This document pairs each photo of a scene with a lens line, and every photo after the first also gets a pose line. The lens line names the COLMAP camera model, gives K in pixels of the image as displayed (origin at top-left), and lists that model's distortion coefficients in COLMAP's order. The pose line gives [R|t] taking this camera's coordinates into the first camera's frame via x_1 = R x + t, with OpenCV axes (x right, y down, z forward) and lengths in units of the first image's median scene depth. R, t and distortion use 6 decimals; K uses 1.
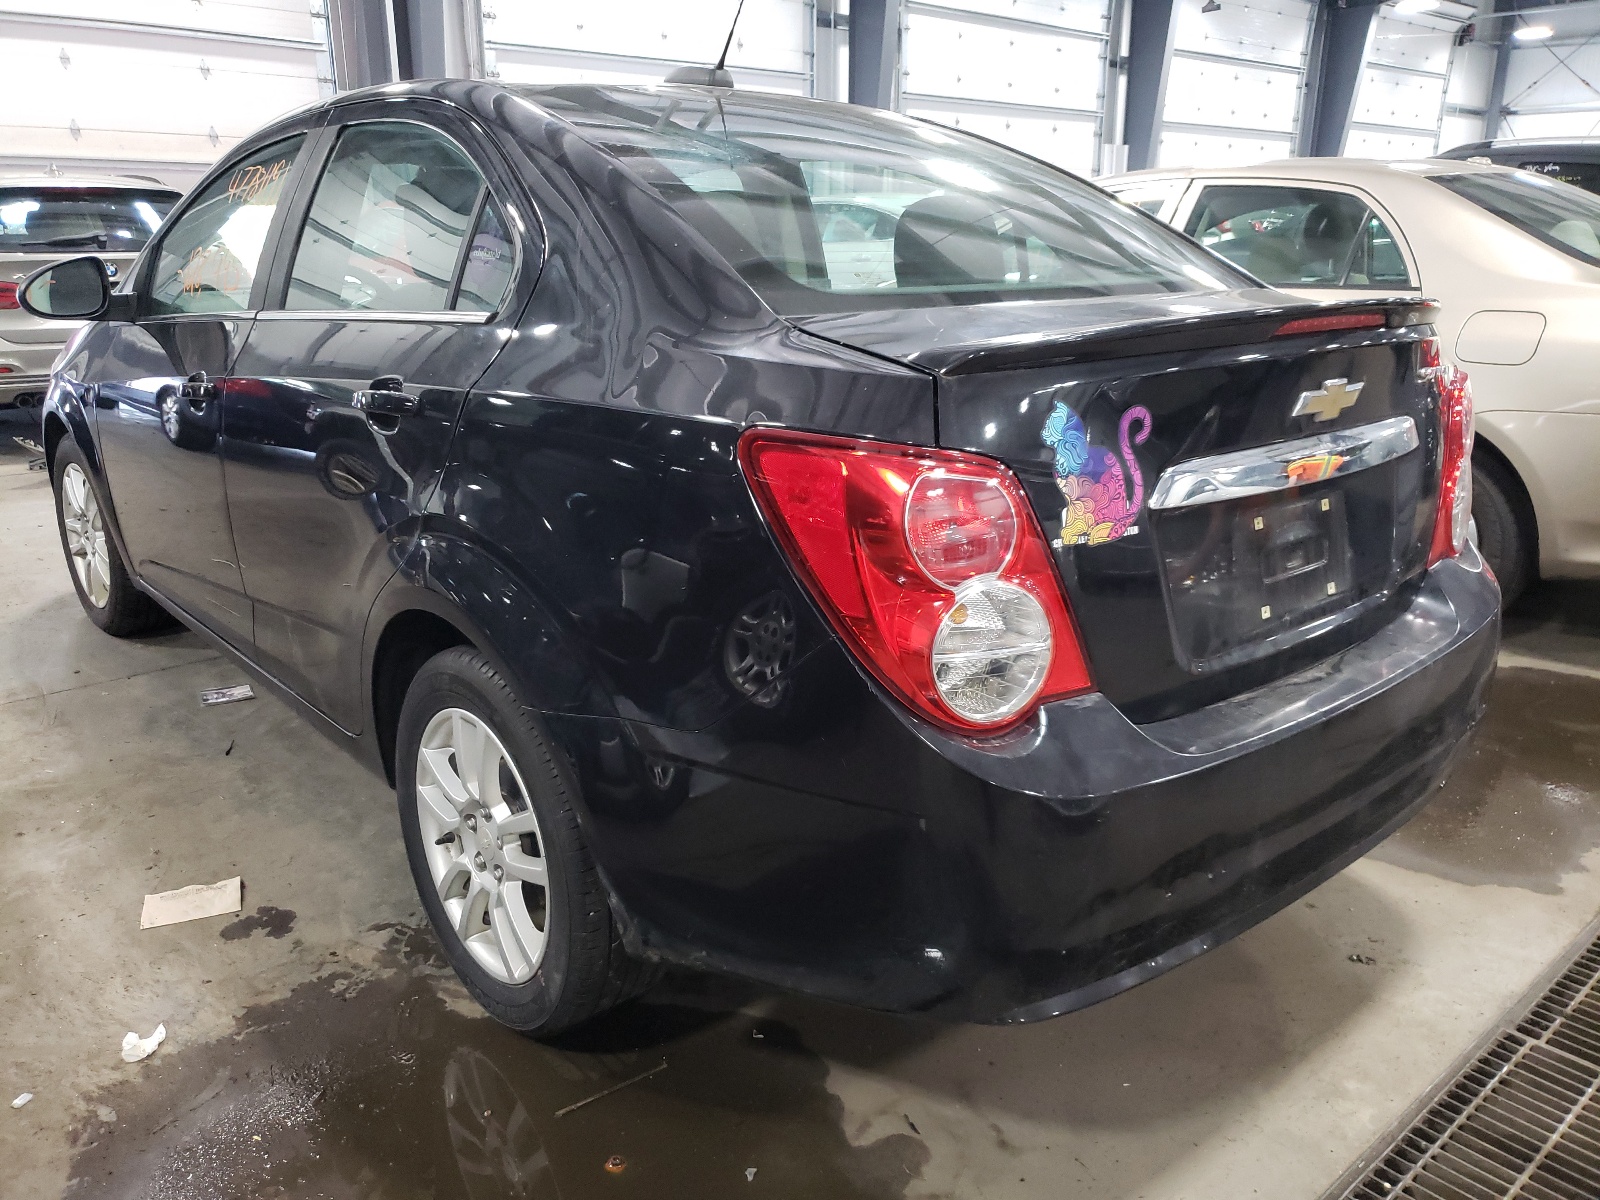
lens RADIAL K [[1255.6, 0, 800.0], [0, 1255.6, 600.0], [0, 0, 1]] dist [-0.001938, 0.110548]
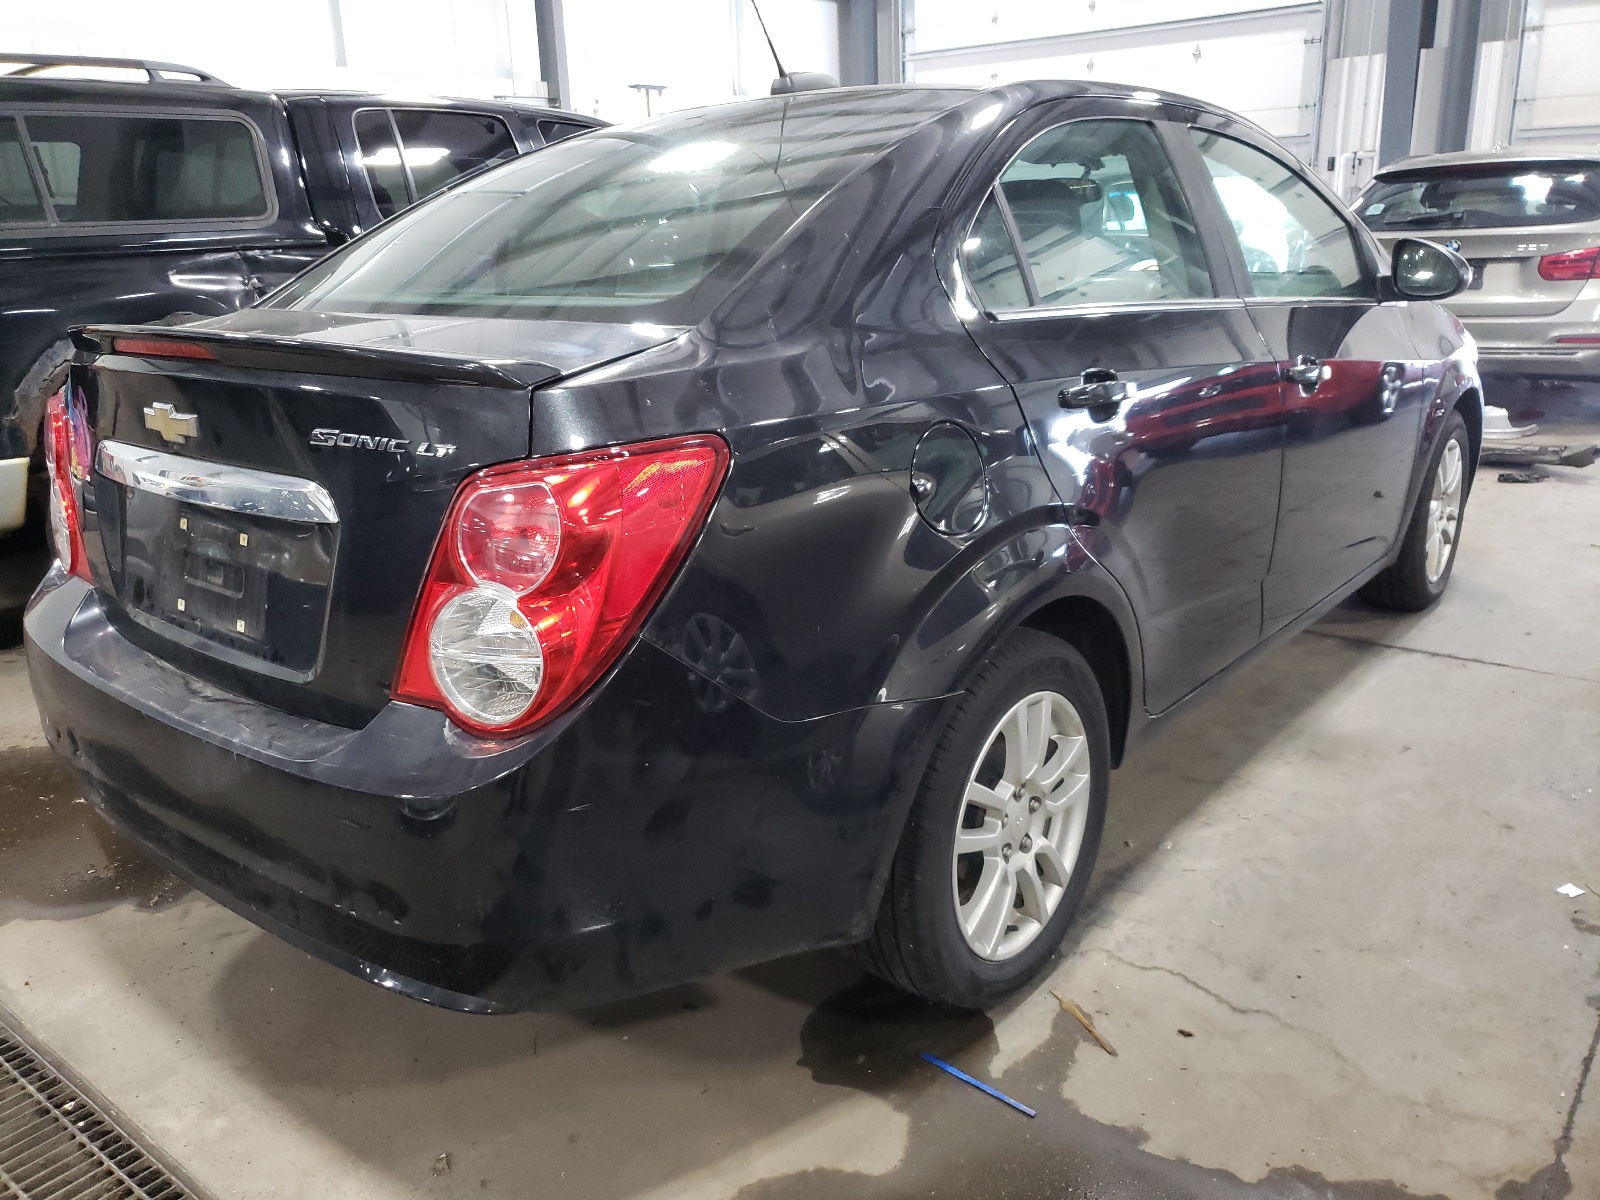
lens RADIAL K [[1255.6, 0, 800.0], [0, 1255.6, 600.0], [0, 0, 1]] dist [-0.001938, 0.110548]
pose [[0.139588, 0.276021, -0.950961, 1.403252], [-0.244978, 0.940136, 0.236919, -0.364545], [0.959427, 0.199893, 0.198851, 1.219702]]
